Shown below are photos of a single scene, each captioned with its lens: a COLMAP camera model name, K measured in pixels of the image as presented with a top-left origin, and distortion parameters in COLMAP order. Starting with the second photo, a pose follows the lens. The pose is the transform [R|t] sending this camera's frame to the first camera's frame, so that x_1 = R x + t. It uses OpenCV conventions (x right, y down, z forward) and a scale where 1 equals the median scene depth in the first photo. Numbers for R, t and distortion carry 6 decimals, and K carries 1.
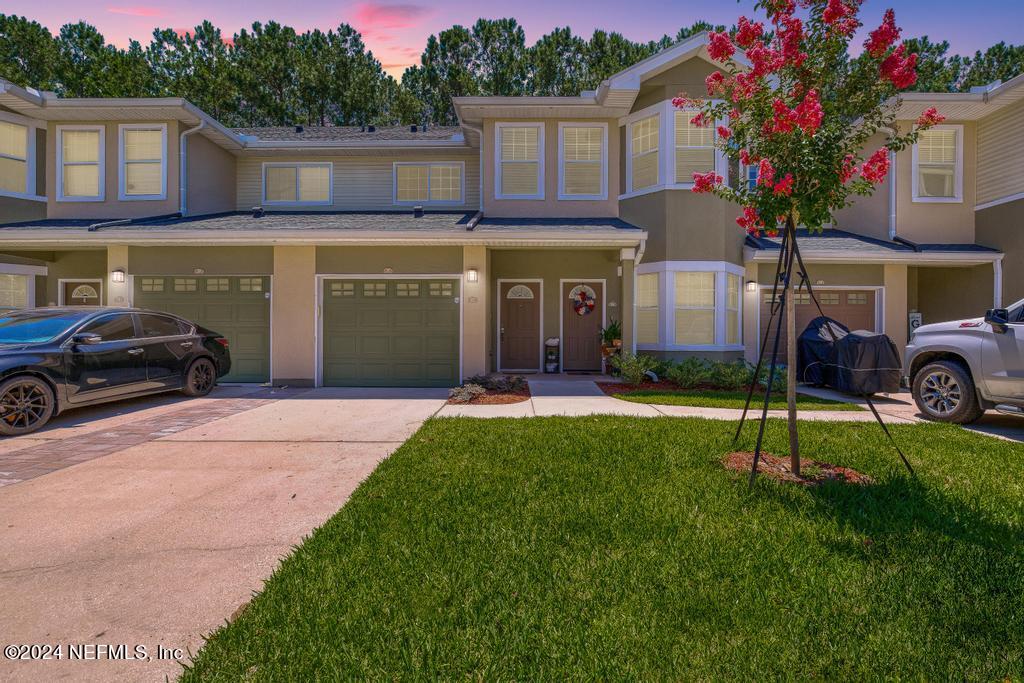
lens RADIAL K [[478.0, 0, 510.6], [0, 478.0, 334.3], [0, 0, 1]] dist [-0.017037, 0.019290]
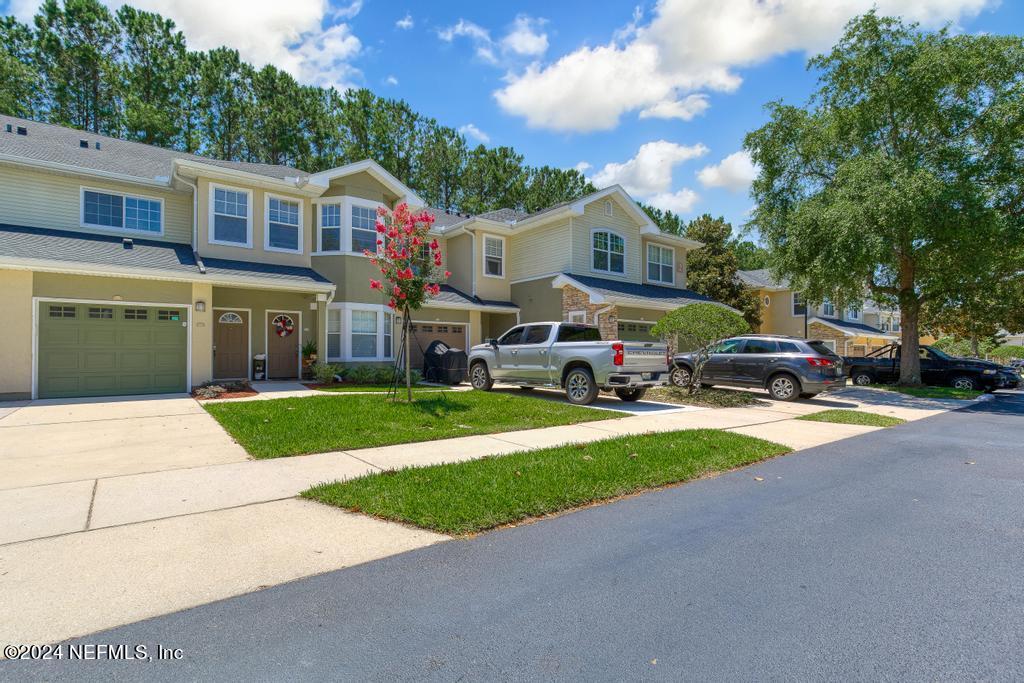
lens RADIAL K [[449.6, 0, 514.0], [0, 449.6, 347.3], [0, 0, 1]] dist [0.000642, 0.000052]
pose [[0.761485, 0.002353, 0.648179, -0.183750], [0.004312, 0.999953, -0.008696, 0.003446], [-0.648169, 0.009417, 0.761439, -0.409381]]
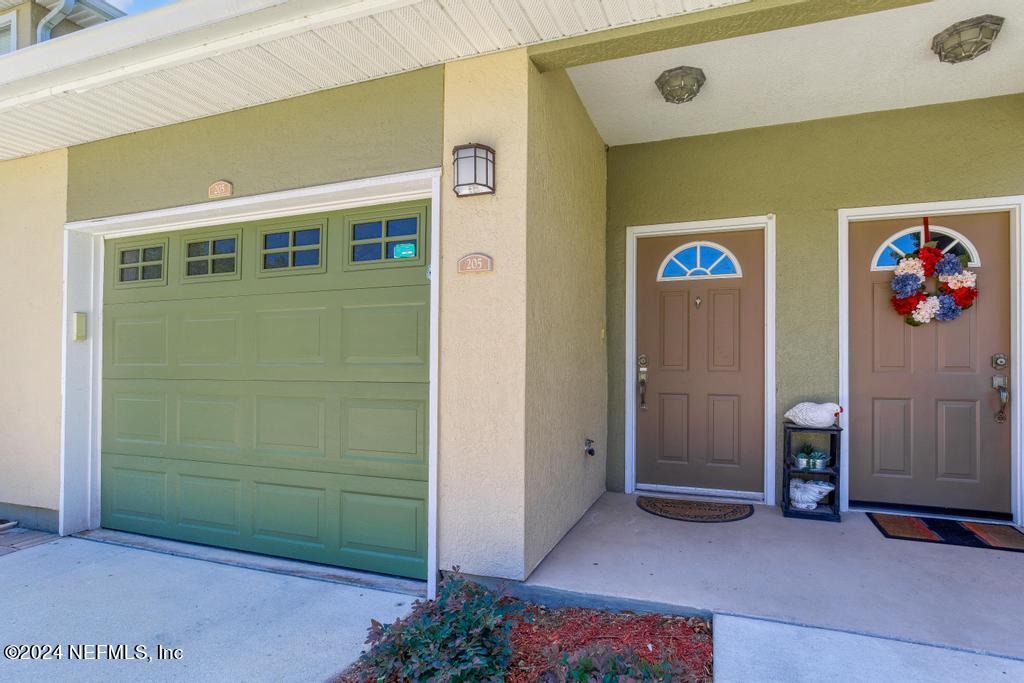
lens RADIAL K [[458.0, 0, 508.6], [0, 458.0, 362.0], [0, 0, 1]] dist [0.000534, -0.000036]
pose [[0.904091, -0.004047, -0.427320, 0.037199], [-0.001233, 0.999926, -0.012077, -0.013039], [0.427338, 0.011445, 0.904020, 0.646901]]
